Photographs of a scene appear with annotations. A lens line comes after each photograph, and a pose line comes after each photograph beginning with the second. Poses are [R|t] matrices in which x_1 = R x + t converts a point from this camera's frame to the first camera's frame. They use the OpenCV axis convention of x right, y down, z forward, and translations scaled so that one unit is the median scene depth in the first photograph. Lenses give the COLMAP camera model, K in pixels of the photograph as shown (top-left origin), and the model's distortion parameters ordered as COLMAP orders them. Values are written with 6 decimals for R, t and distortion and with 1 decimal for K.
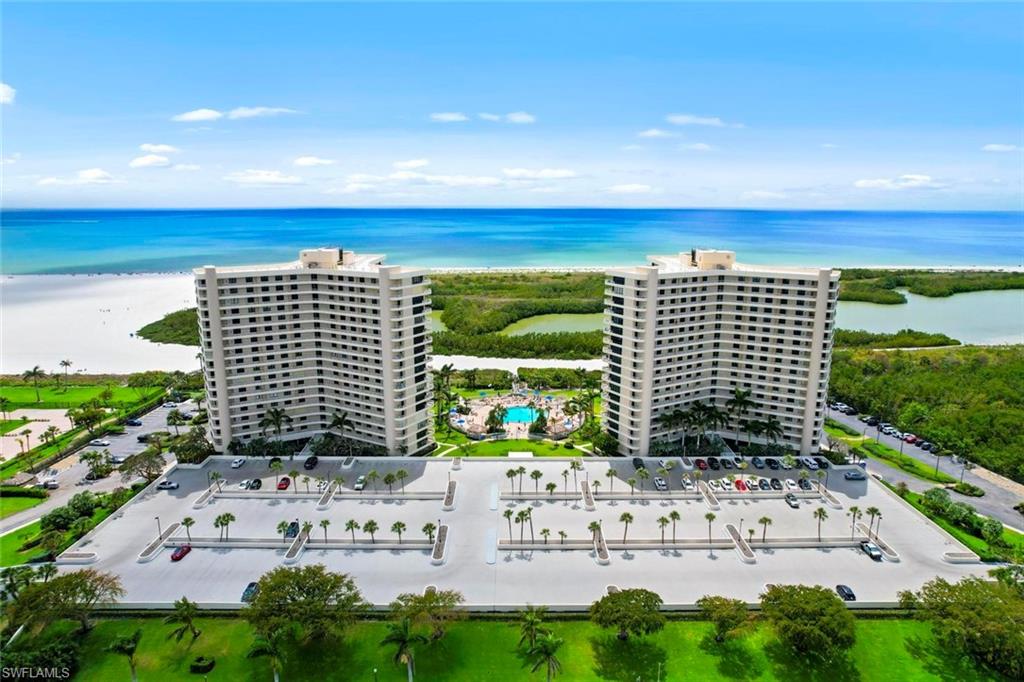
lens RADIAL K [[673.8, 0, 514.0], [0, 673.8, 348.6], [0, 0, 1]] dist [-0.069851, 0.044607]
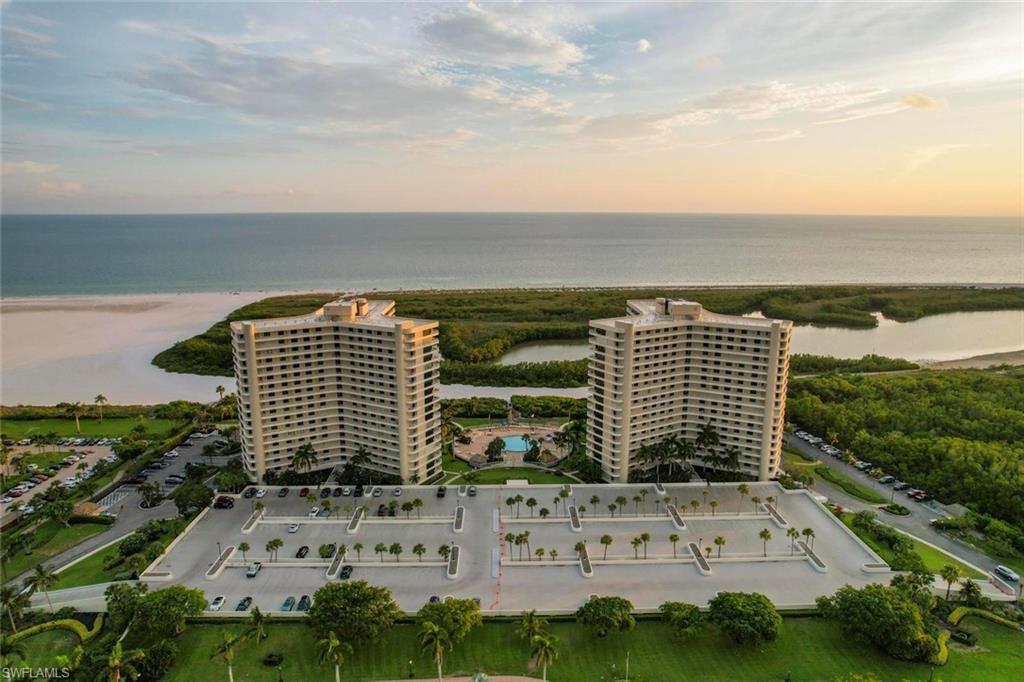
lens RADIAL K [[673.8, 0, 514.9], [0, 673.8, 350.4], [0, 0, 1]] dist [-0.069851, 0.044607]
pose [[0.999838, -0.006062, 0.016953, -0.012298], [0.006299, 0.999883, -0.013930, -0.053030], [-0.016867, 0.014035, 0.999759, -0.157454]]
